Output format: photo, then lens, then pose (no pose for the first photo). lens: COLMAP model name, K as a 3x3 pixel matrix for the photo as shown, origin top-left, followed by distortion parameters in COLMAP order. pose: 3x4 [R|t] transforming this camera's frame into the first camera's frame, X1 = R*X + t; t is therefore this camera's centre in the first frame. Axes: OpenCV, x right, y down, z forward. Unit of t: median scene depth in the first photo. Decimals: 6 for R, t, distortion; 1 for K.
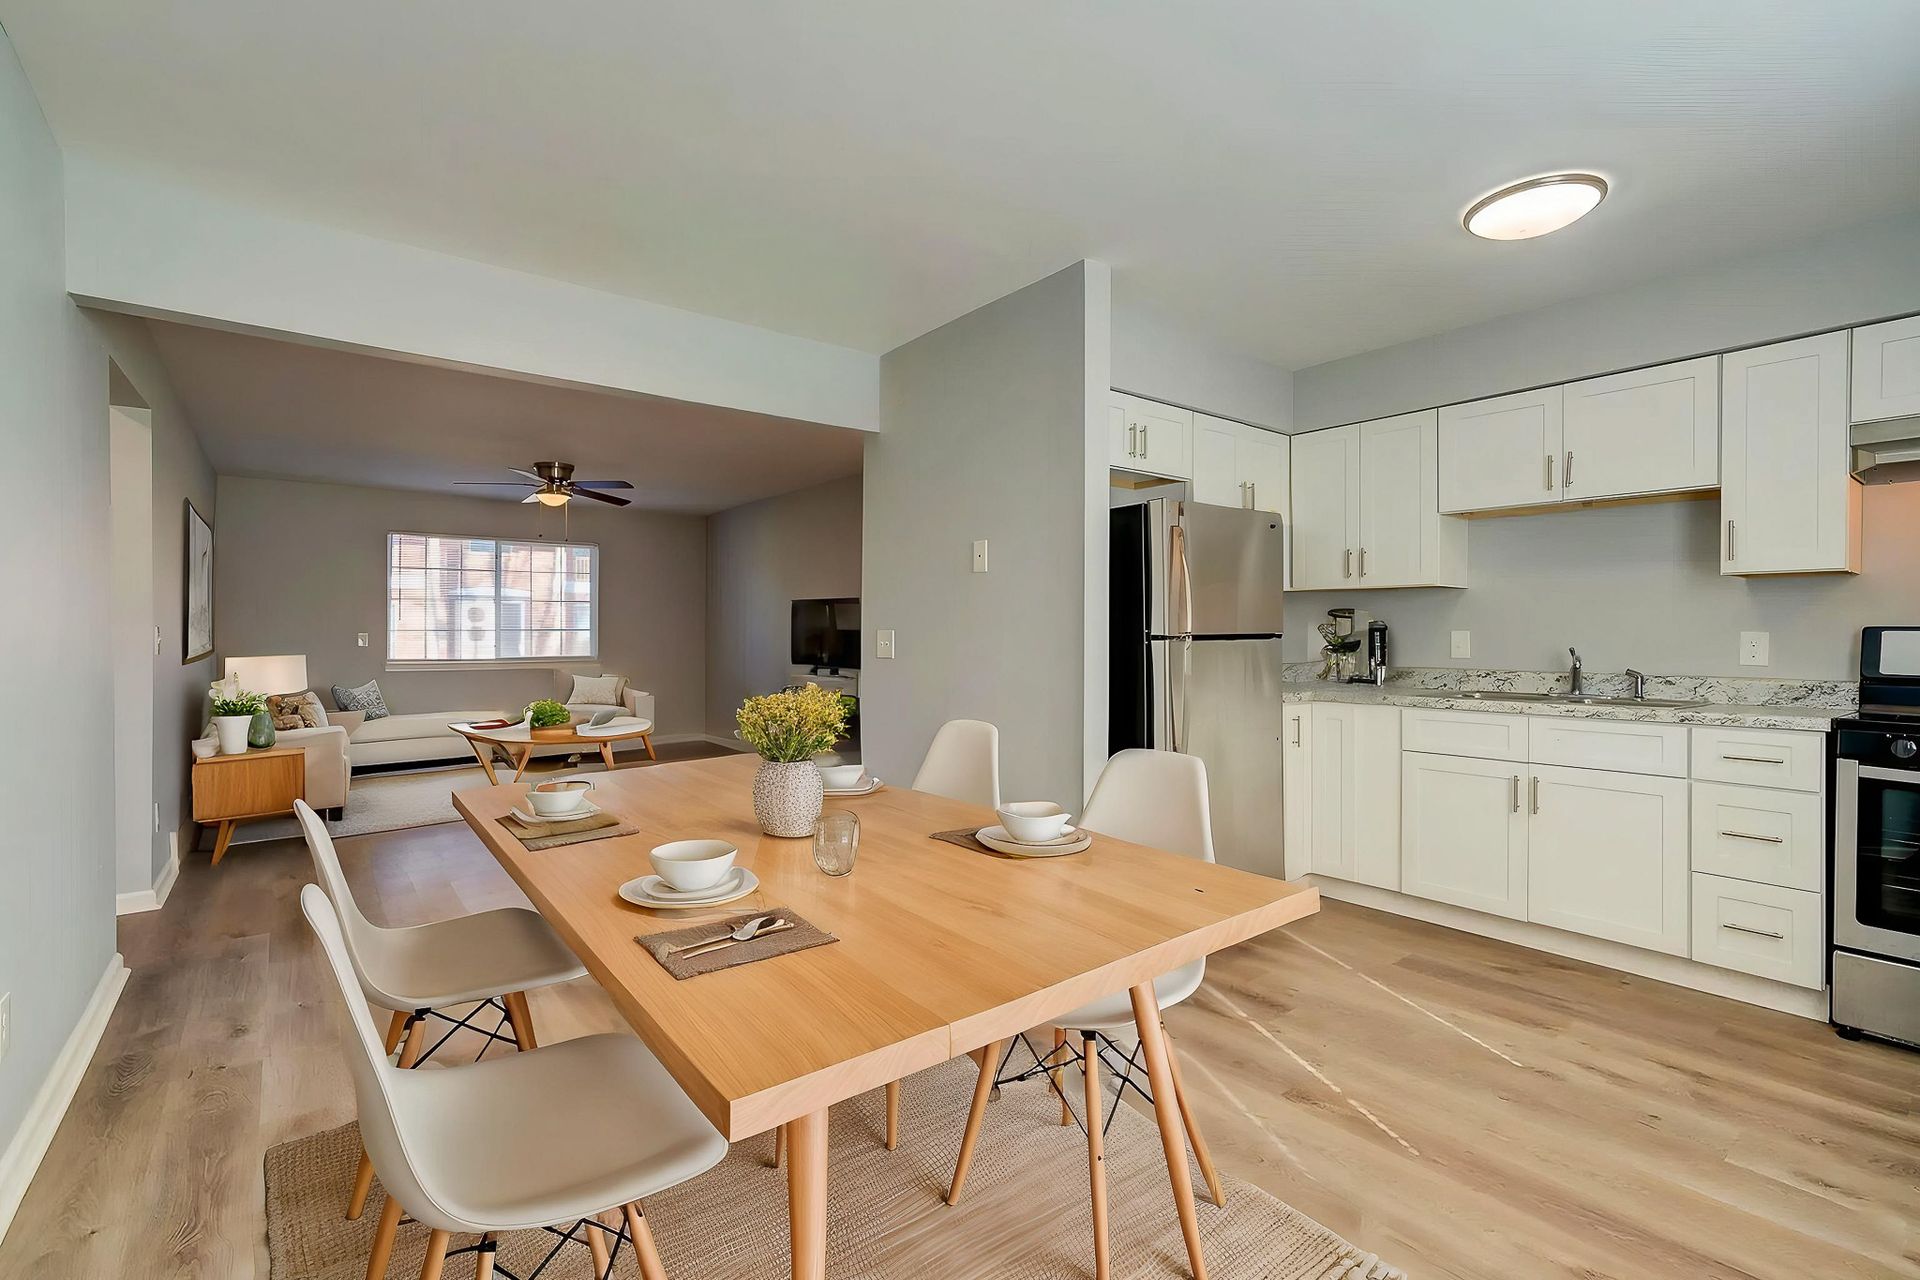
lens RADIAL K [[859.9, 0, 960.8], [0, 859.9, 619.8], [0, 0, 1]] dist [-0.017192, 0.016004]
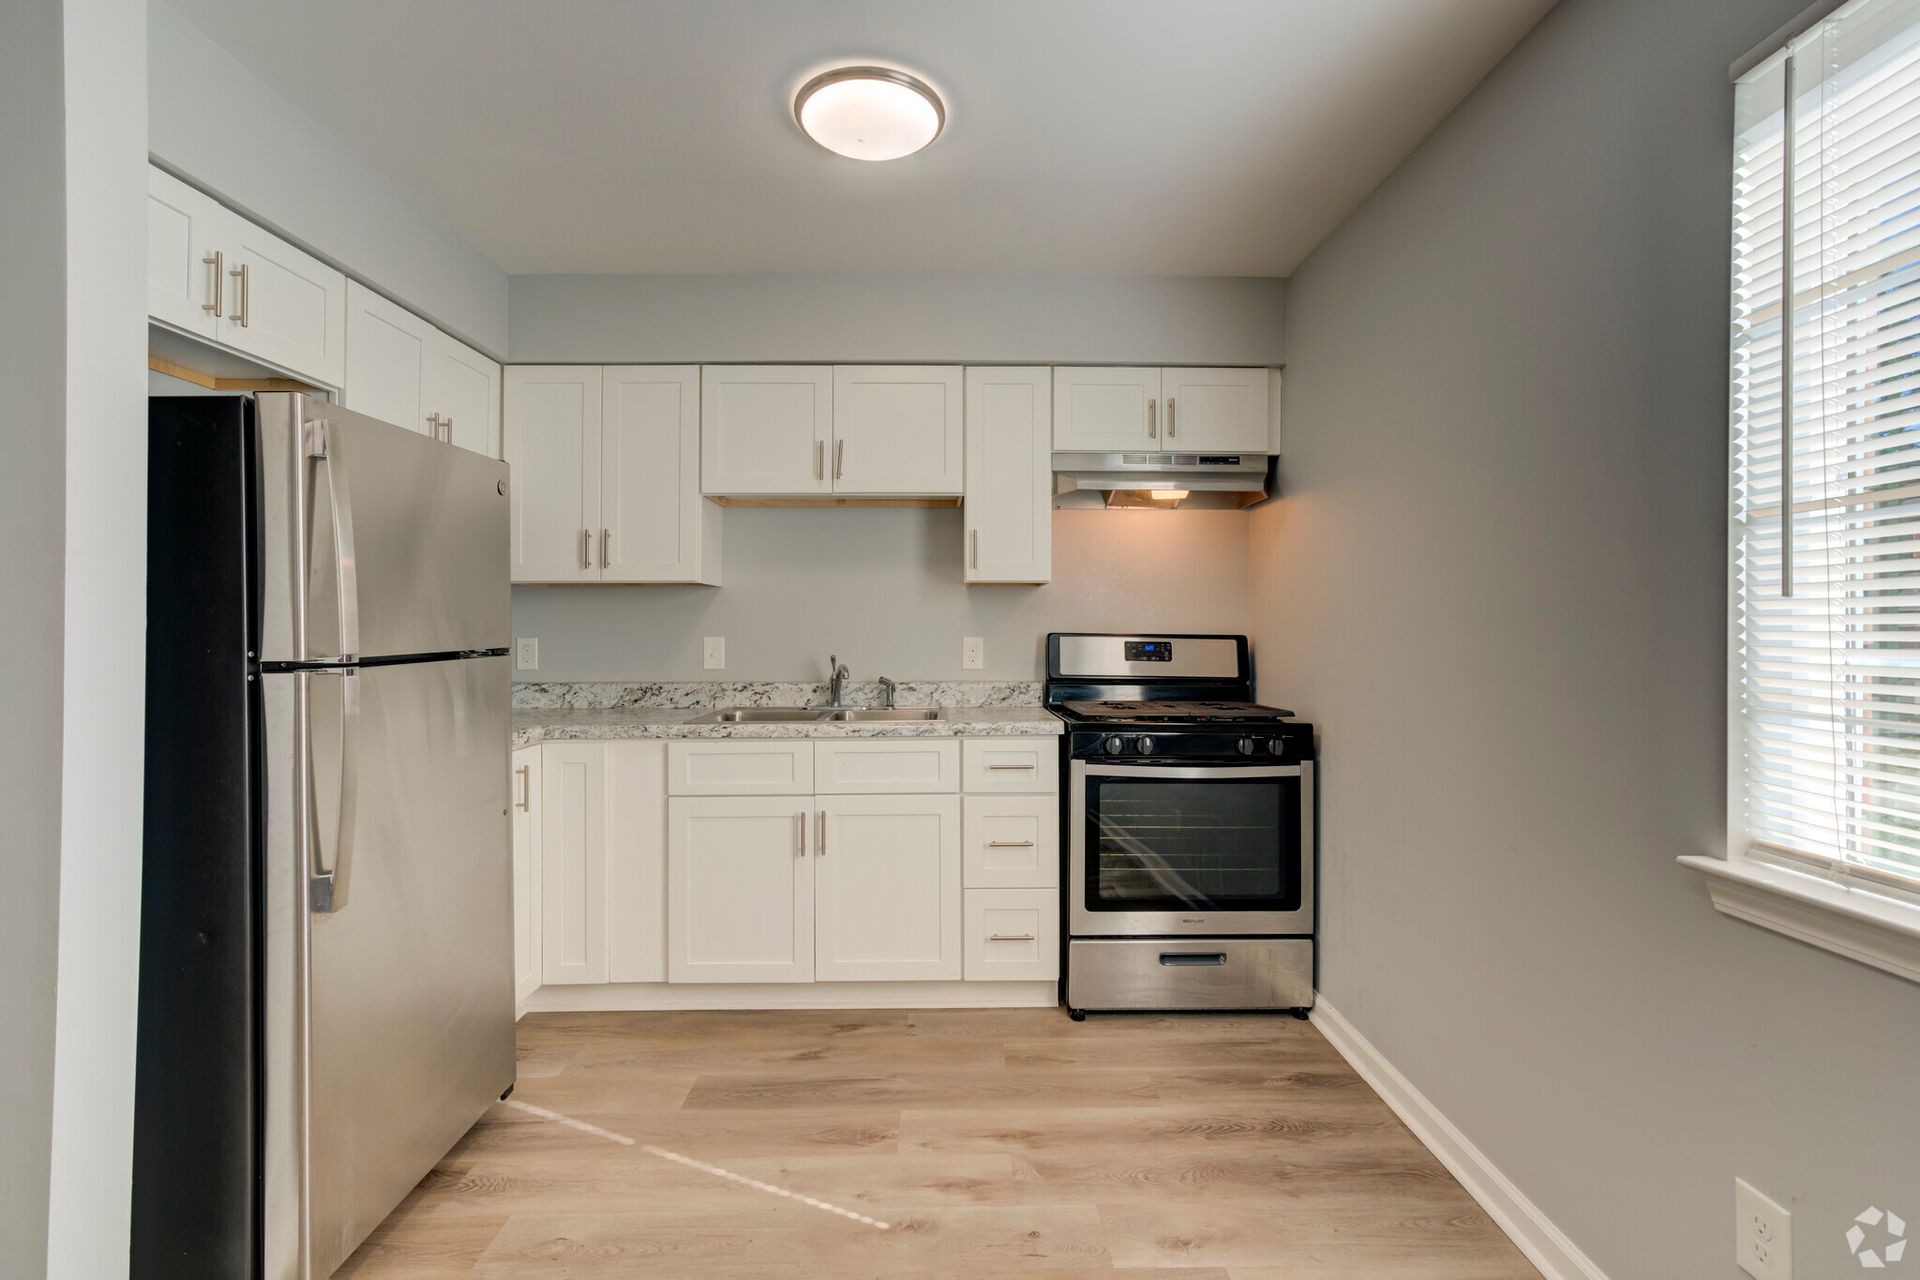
lens RADIAL K [[859.9, 0, 960.8], [0, 859.9, 619.8], [0, 0, 1]] dist [-0.017192, 0.016004]
pose [[0.605289, 0.002029, 0.796003, 0.072518], [-0.007587, 0.999966, 0.003220, -0.011738], [-0.795970, -0.007988, 0.605284, 0.382869]]
